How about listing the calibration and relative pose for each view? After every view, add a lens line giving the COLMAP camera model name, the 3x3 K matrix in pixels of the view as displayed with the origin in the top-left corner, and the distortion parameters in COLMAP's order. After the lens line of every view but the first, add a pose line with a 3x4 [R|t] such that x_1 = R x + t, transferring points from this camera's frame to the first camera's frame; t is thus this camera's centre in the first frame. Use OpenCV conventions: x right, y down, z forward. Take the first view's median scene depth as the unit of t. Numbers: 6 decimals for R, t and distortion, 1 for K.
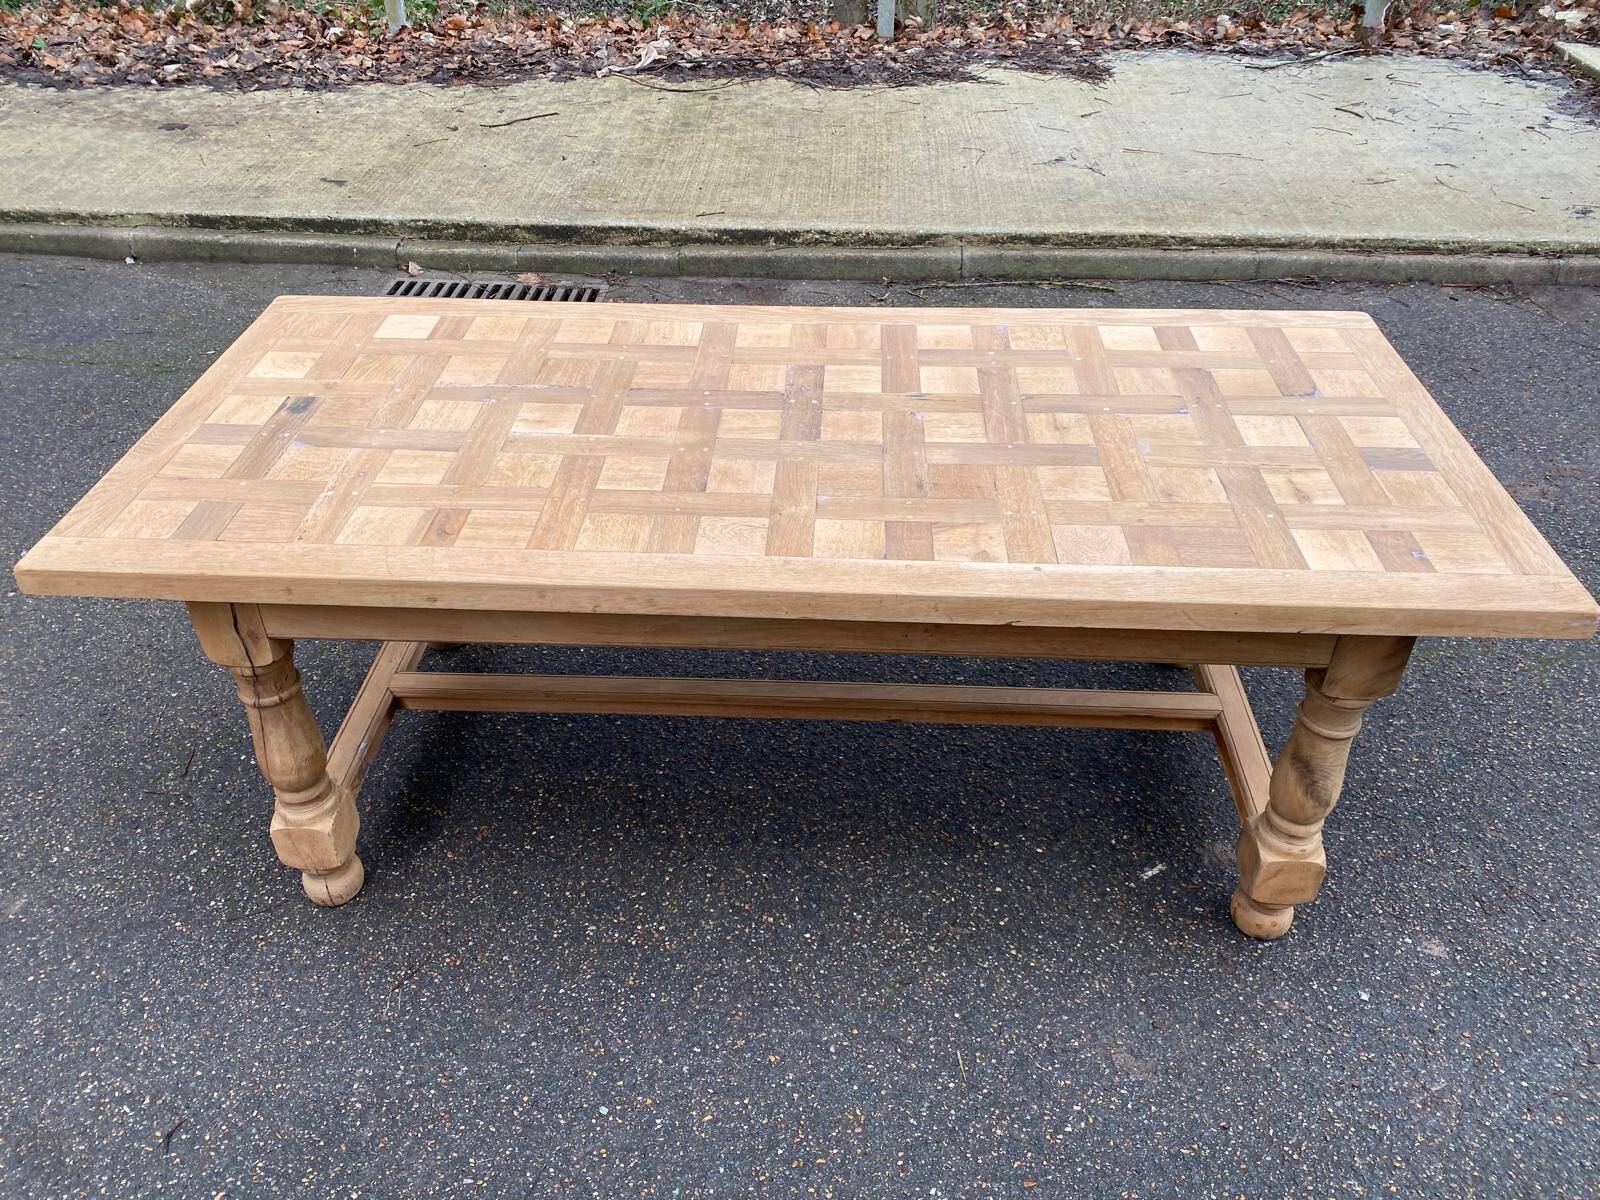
lens RADIAL K [[1220.0, 0, 787.5], [0, 1220.0, 588.4], [0, 0, 1]] dist [0.021640, -0.018671]
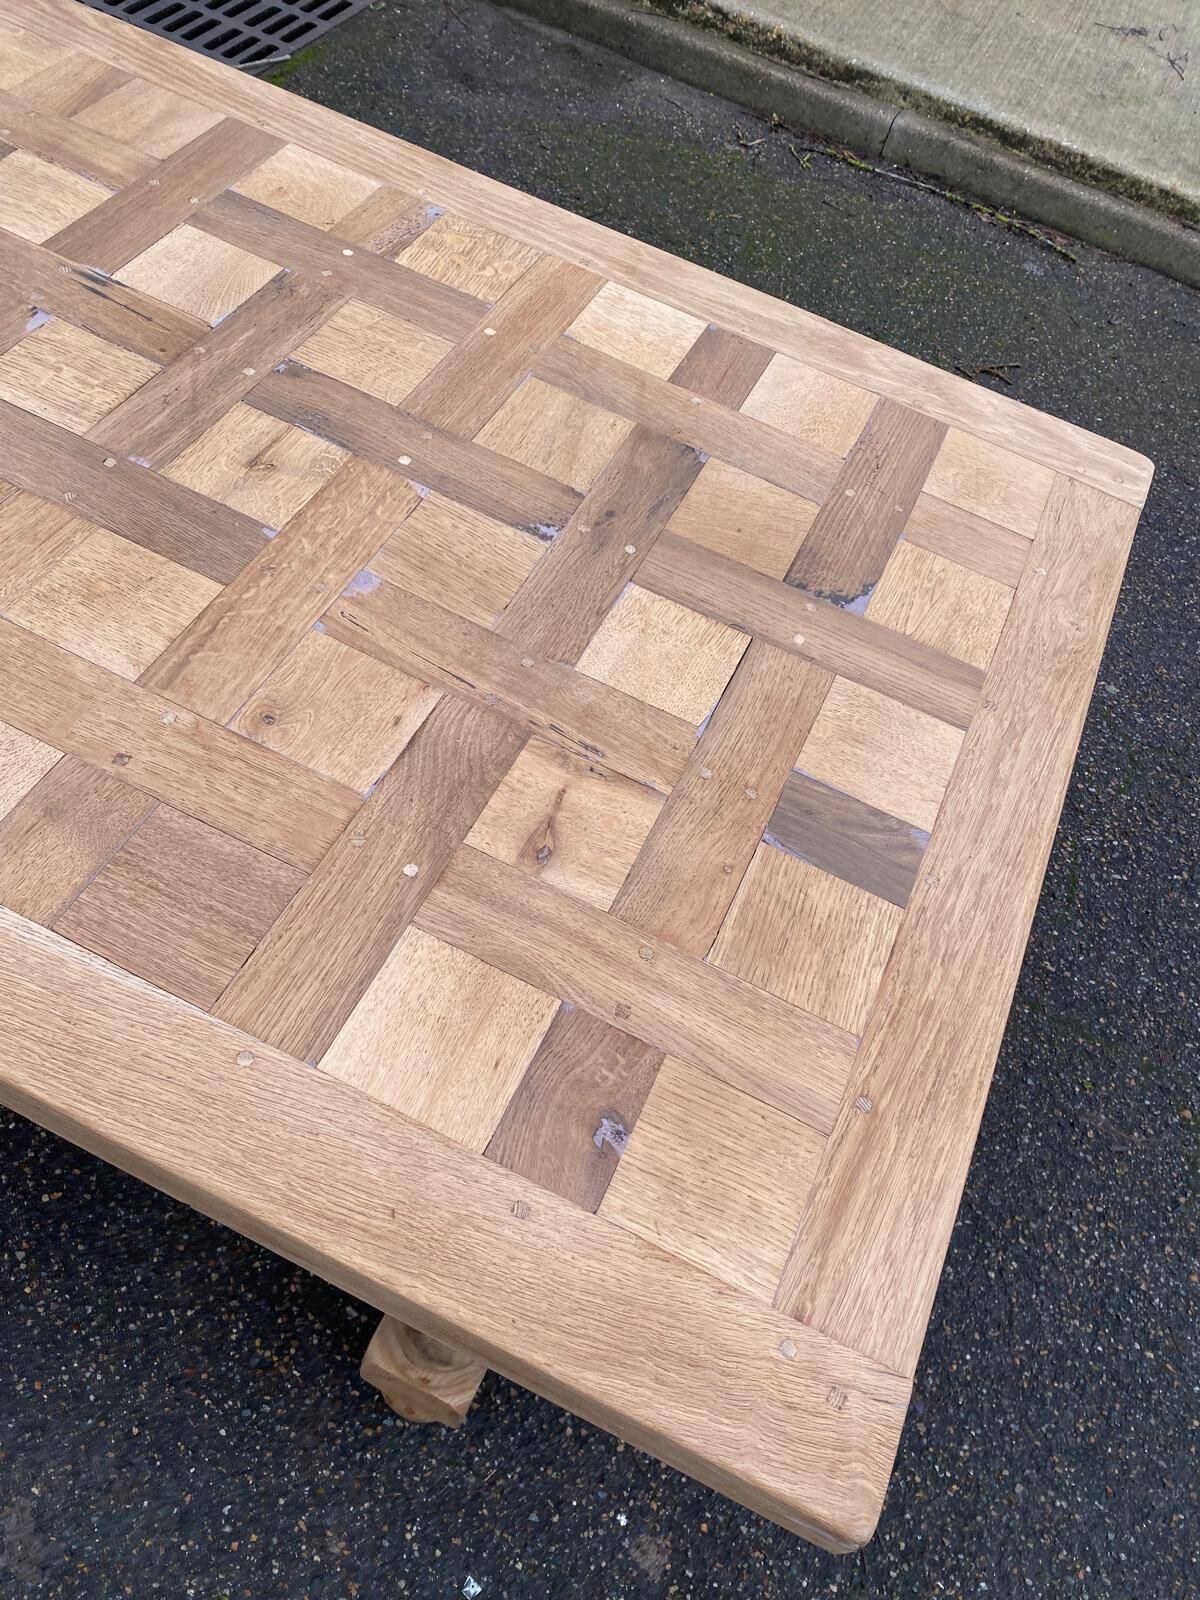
lens RADIAL K [[1220.0, 0, 590.9], [0, 1220.0, 802.7], [0, 0, 1]] dist [0.021640, -0.018671]
pose [[0.913736, 0.399901, -0.071880, 0.388668], [-0.361675, 0.881142, 0.304597, -0.188626], [0.185145, -0.252324, 0.949765, 0.512063]]
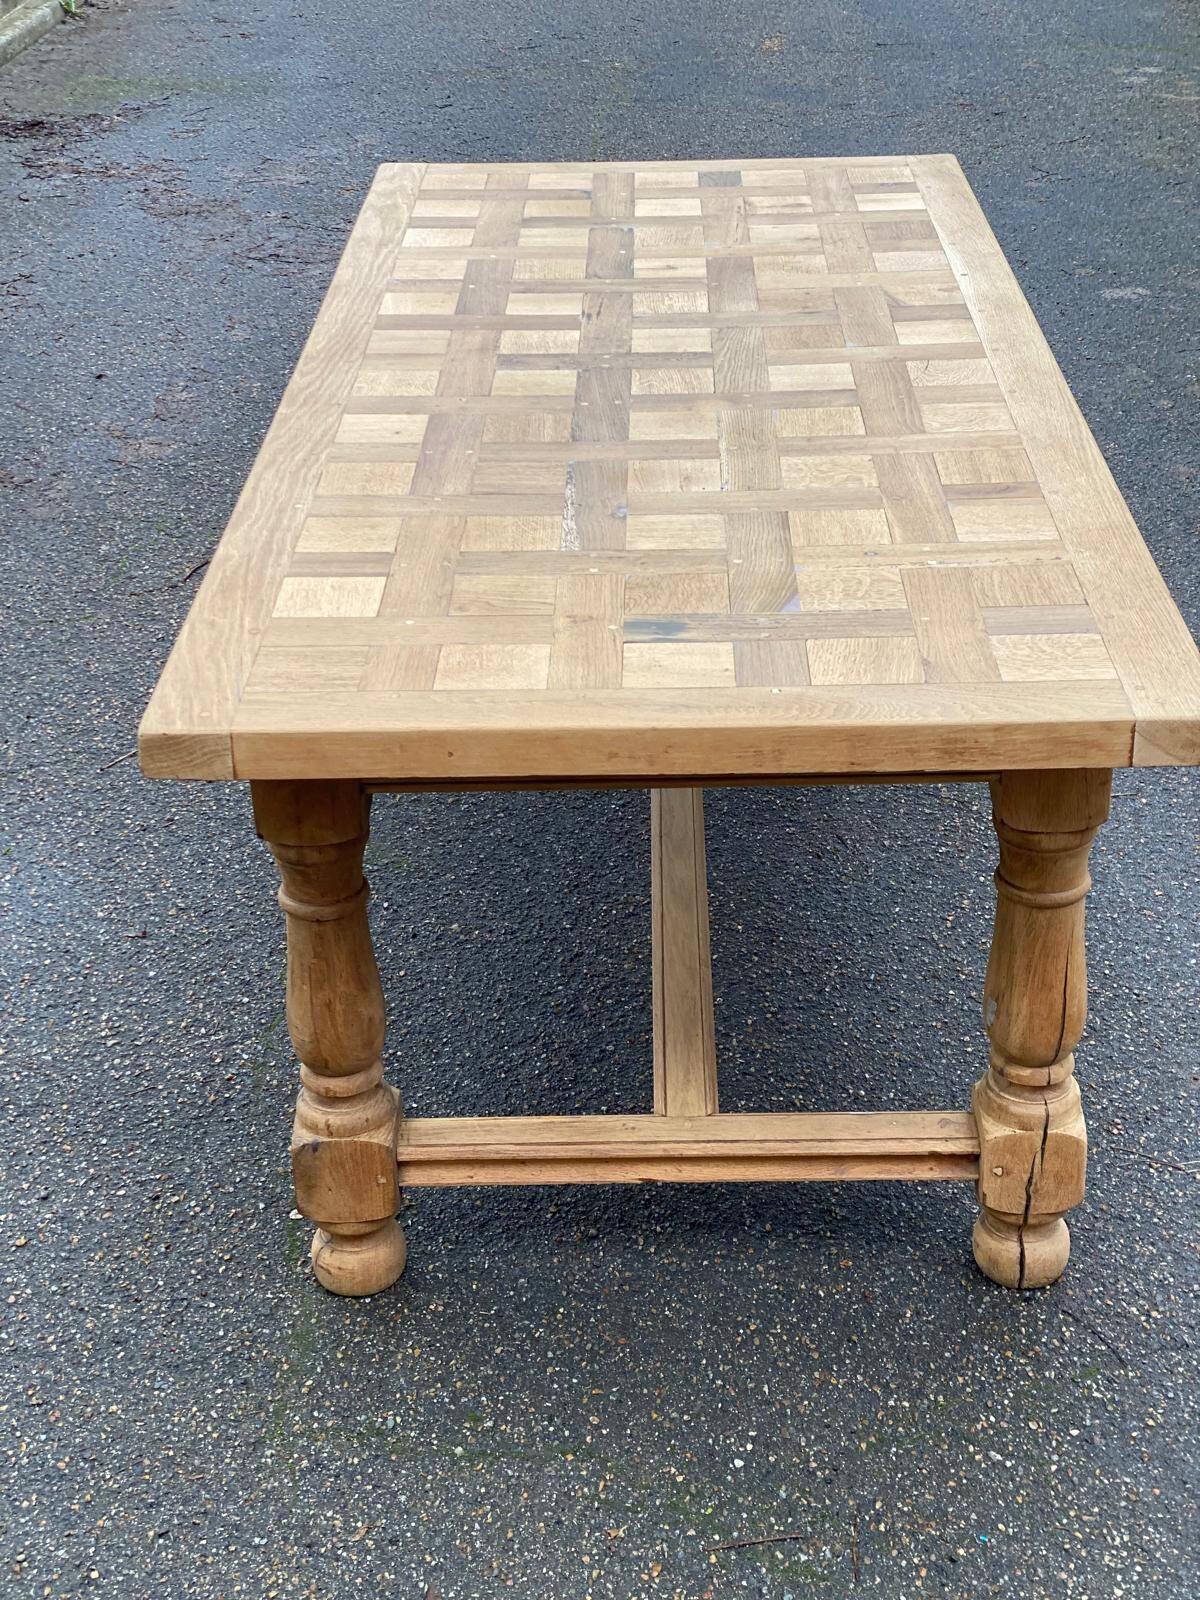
lens RADIAL K [[2381.0, 0, 616.5], [0, 2381.0, 813.5], [0, 0, 1]] dist [0.135013, 0.000000]
pose [[-0.038592, -0.461018, 0.886551, -1.340793], [0.611955, 0.690472, 0.385694, -0.499325], [-0.789951, 0.557414, 0.255476, 0.750845]]
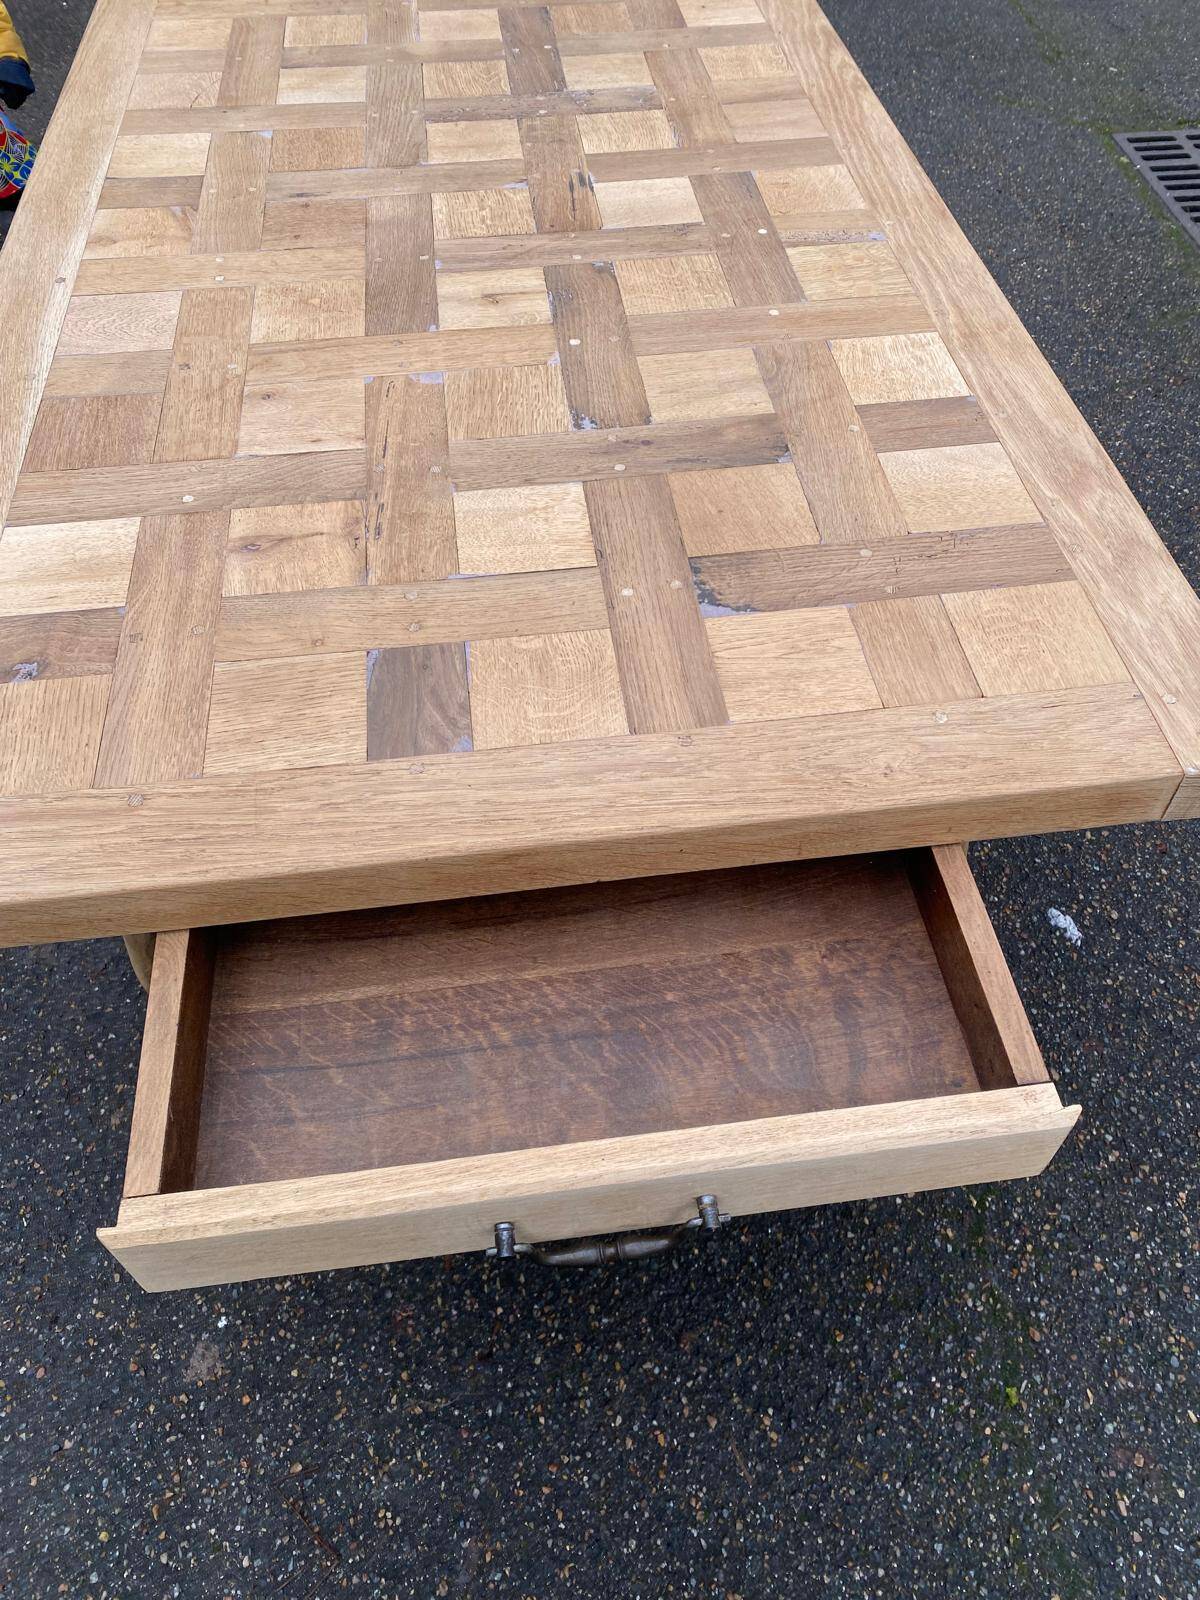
lens RADIAL K [[1220.0, 0, 611.9], [0, 1220.0, 785.3], [0, 0, 1]] dist [0.021640, -0.018671]
pose [[0.175786, 0.762517, -0.622629, 0.703166], [-0.583879, 0.589978, 0.557684, -0.321462], [0.792581, 0.265507, 0.548928, 0.731193]]
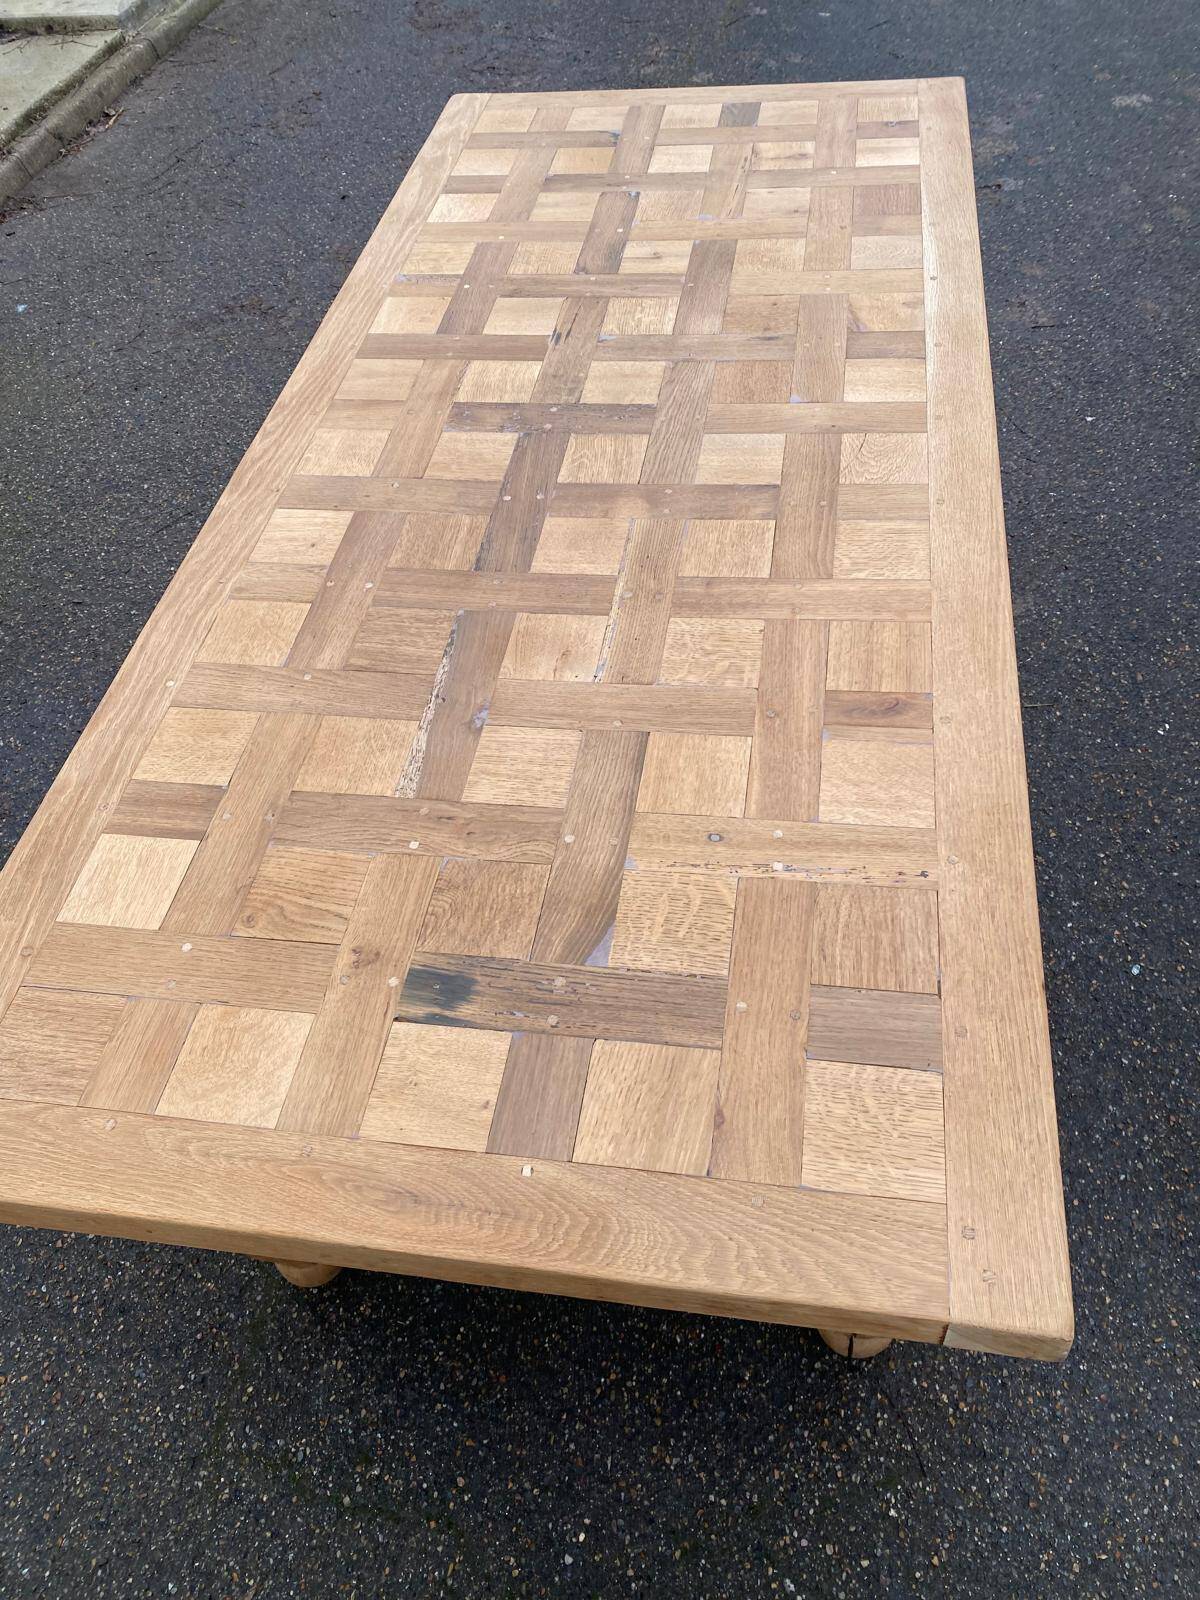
lens RADIAL K [[1220.0, 0, 611.8], [0, 1220.0, 776.2], [0, 0, 1]] dist [0.021640, -0.018671]
pose [[0.099454, -0.752263, 0.651314, -0.620723], [0.662081, 0.538660, 0.521051, -0.389940], [-0.742804, 0.379402, 0.551631, 0.615404]]
